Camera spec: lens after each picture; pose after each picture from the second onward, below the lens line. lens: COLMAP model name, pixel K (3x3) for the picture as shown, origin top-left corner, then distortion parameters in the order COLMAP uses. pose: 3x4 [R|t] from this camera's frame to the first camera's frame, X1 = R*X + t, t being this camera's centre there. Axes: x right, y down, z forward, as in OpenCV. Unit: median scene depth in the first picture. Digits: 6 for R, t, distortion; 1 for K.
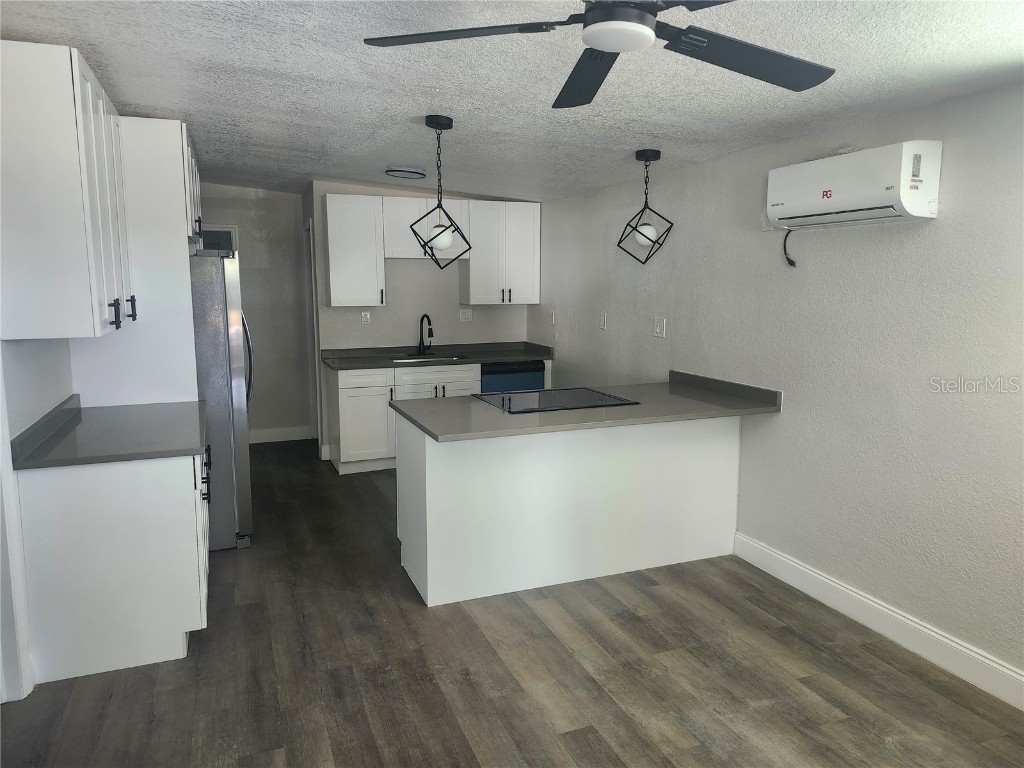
lens RADIAL K [[710.5, 0, 502.6], [0, 710.5, 377.3], [0, 0, 1]] dist [0.063549, -0.067172]
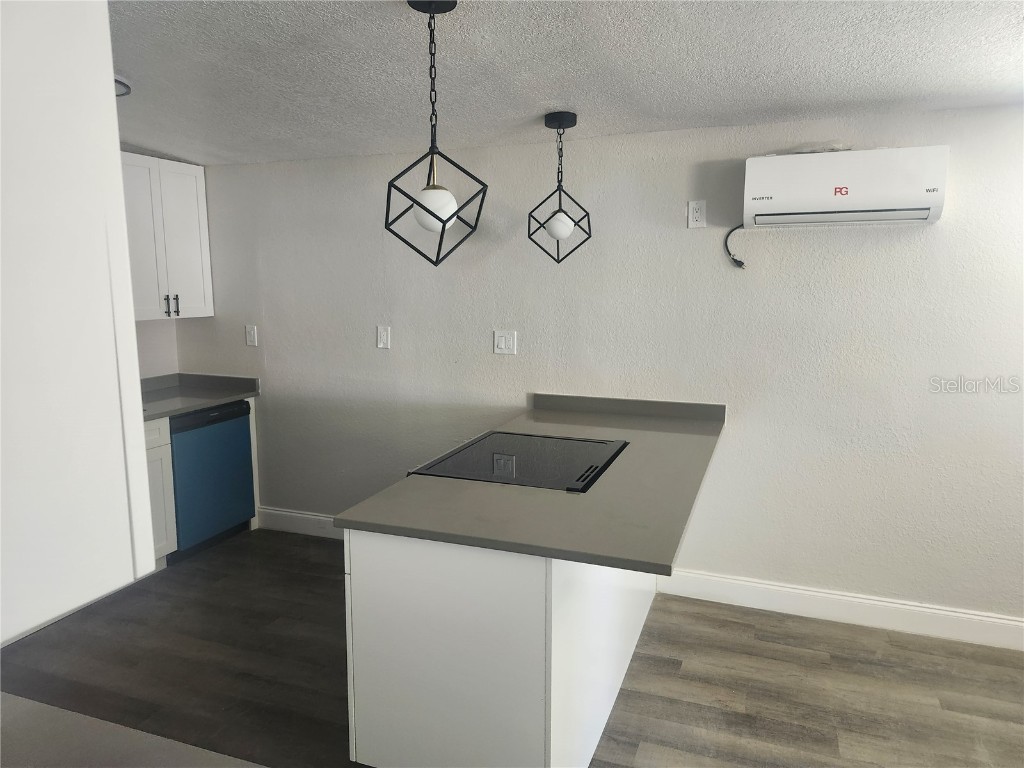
lens RADIAL K [[710.5, 0, 501.6], [0, 710.5, 387.6], [0, 0, 1]] dist [0.063549, -0.067172]
pose [[0.678734, -0.109552, 0.726167, -0.480944], [0.101138, 0.993333, 0.055326, -0.083070], [-0.727386, 0.035892, 0.685289, 0.592200]]
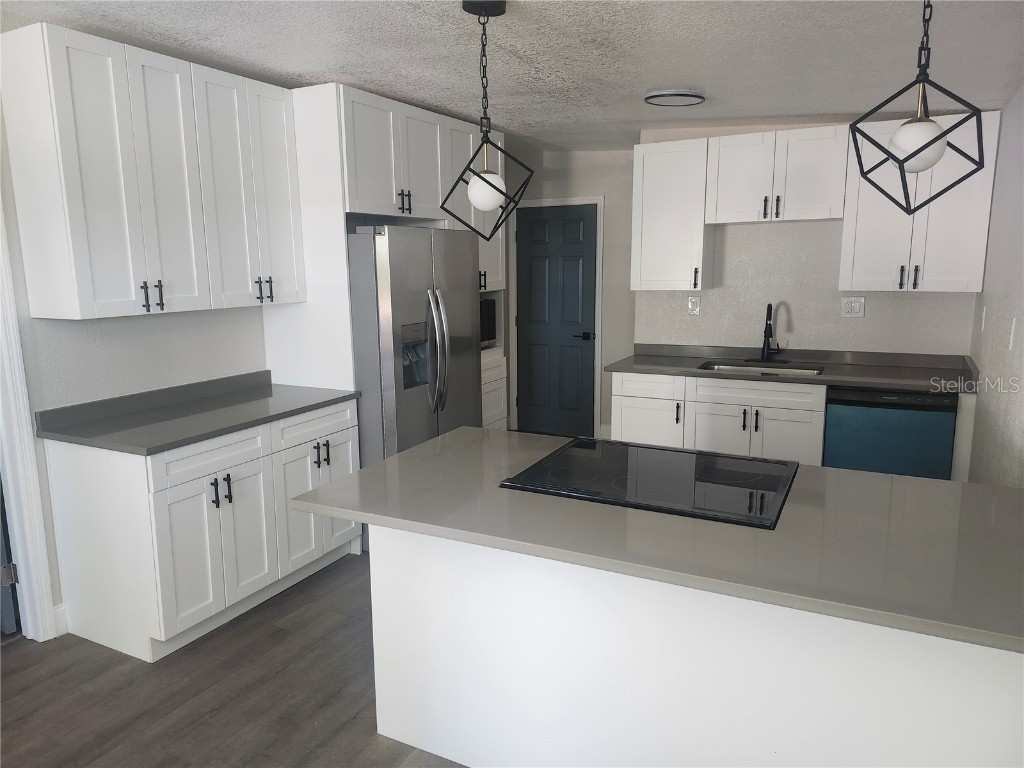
lens RADIAL K [[710.5, 0, 498.7], [0, 710.5, 385.8], [0, 0, 1]] dist [0.063549, -0.067172]
pose [[0.653095, 0.127091, -0.746535, 0.429482], [-0.092265, 0.991826, 0.088133, -0.080832], [0.751634, 0.011320, 0.659483, 0.594397]]
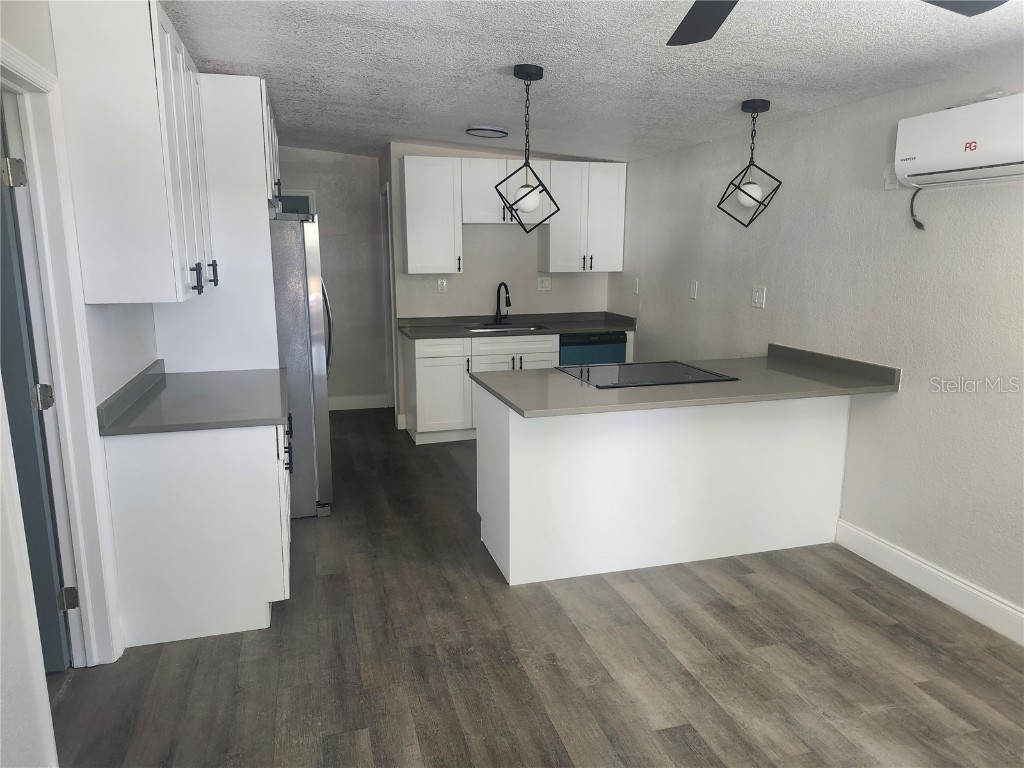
lens RADIAL K [[710.5, 0, 508.6], [0, 710.5, 387.7], [0, 0, 1]] dist [0.063549, -0.067172]
pose [[0.996172, 0.018784, -0.085373, -0.027262], [-0.013906, 0.998255, 0.057381, -0.001817], [0.086302, -0.055975, 0.994695, 0.051121]]
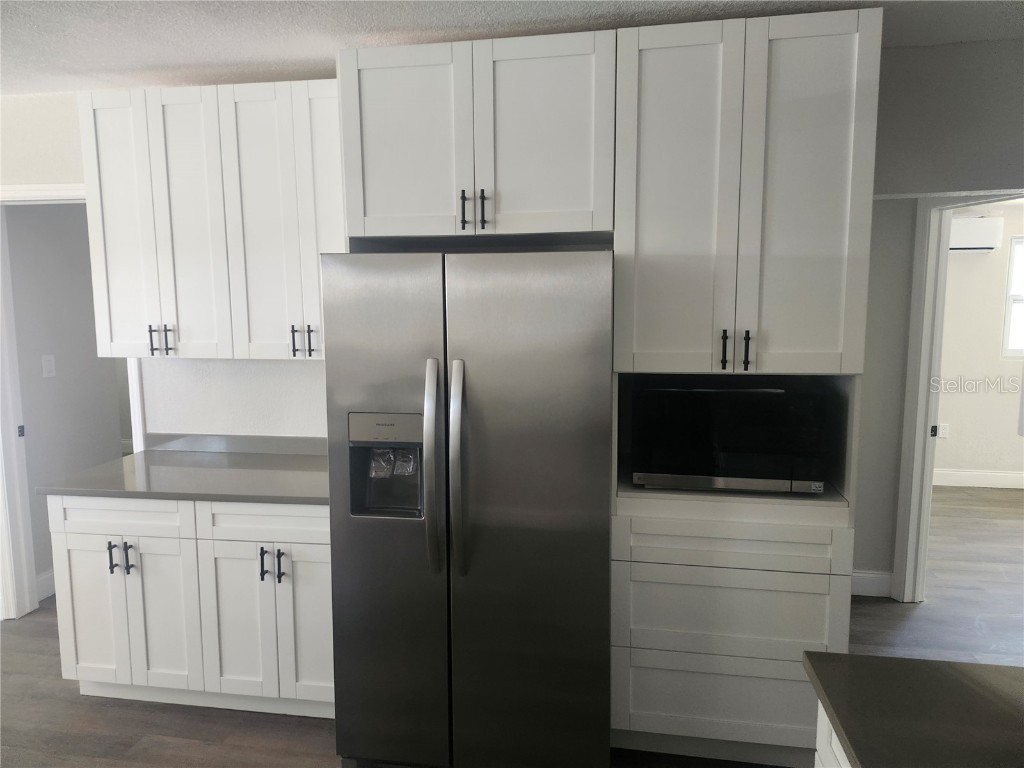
lens RADIAL K [[710.5, 0, 509.6], [0, 710.5, 381.1], [0, 0, 1]] dist [0.063549, -0.067172]
pose [[-0.520061, 0.113797, -0.846514, 0.033620], [-0.102965, 0.975504, 0.194395, -0.226579], [0.847900, 0.188259, -0.495605, 1.571788]]
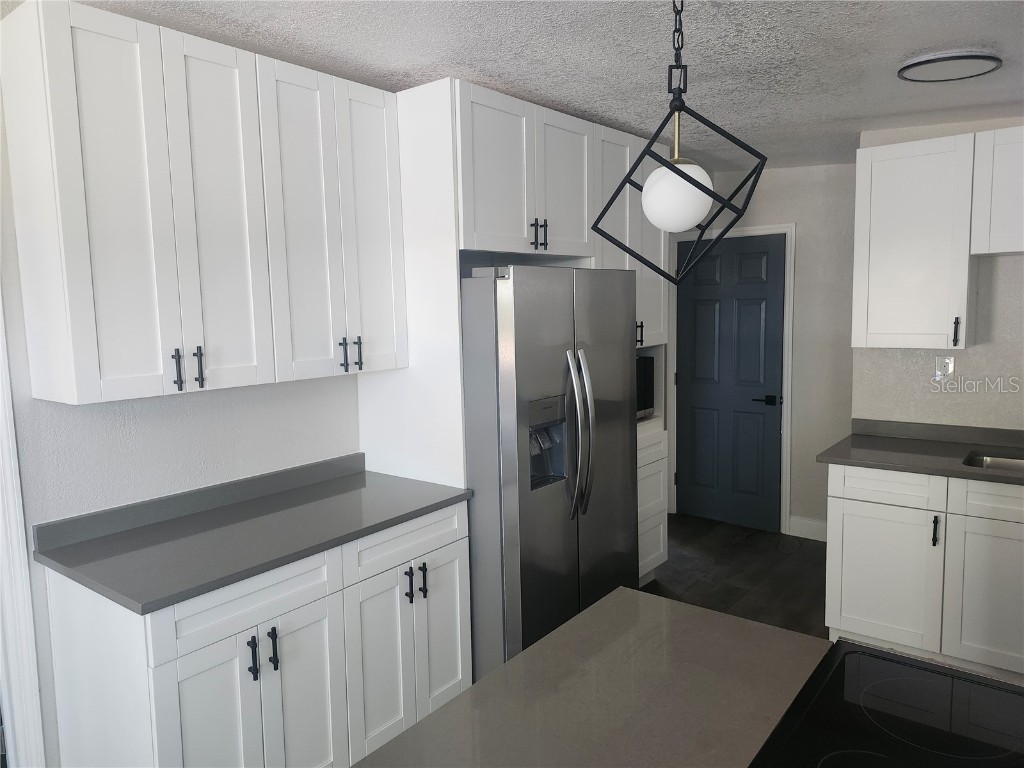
lens RADIAL K [[710.5, 0, 504.7], [0, 710.5, 379.6], [0, 0, 1]] dist [0.063549, -0.067172]
pose [[0.501276, 0.083650, -0.861235, 0.187903], [-0.095691, 0.994570, 0.040905, -0.113674], [0.859980, 0.061908, 0.506558, 0.762041]]
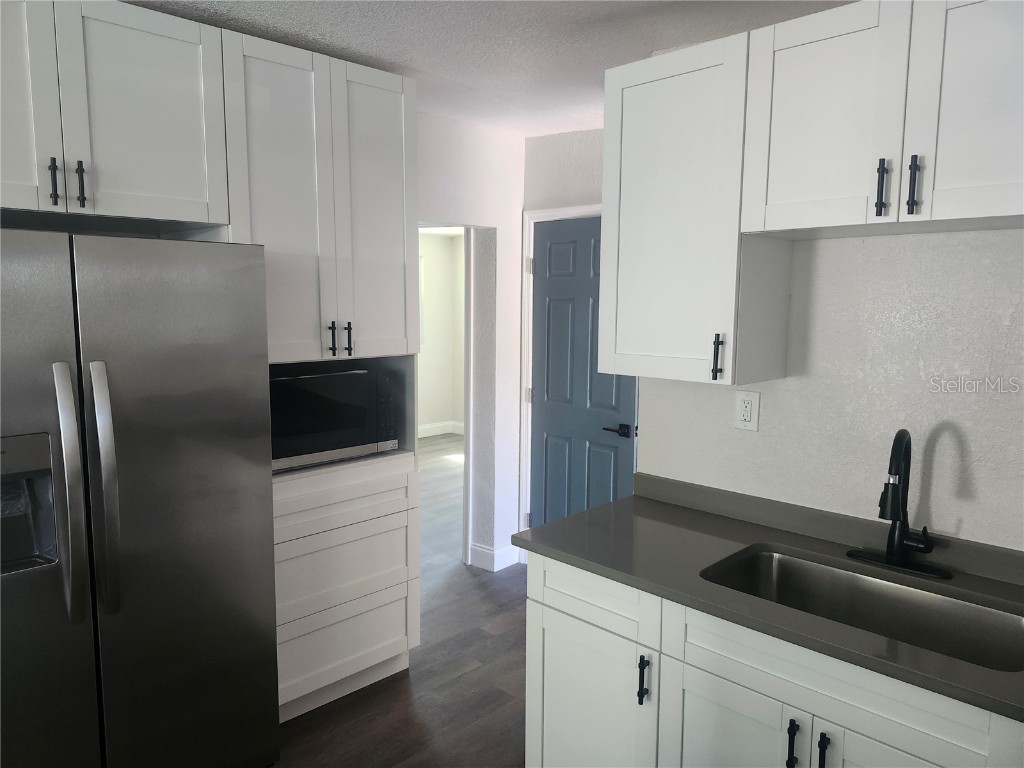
lens RADIAL K [[710.5, 0, 520.1], [0, 710.5, 380.3], [0, 0, 1]] dist [0.063549, -0.067172]
pose [[0.416230, 0.119280, -0.901402, 0.136640], [-0.133815, 0.988599, 0.069029, -0.185450], [0.899359, 0.091889, 0.427446, 1.285492]]
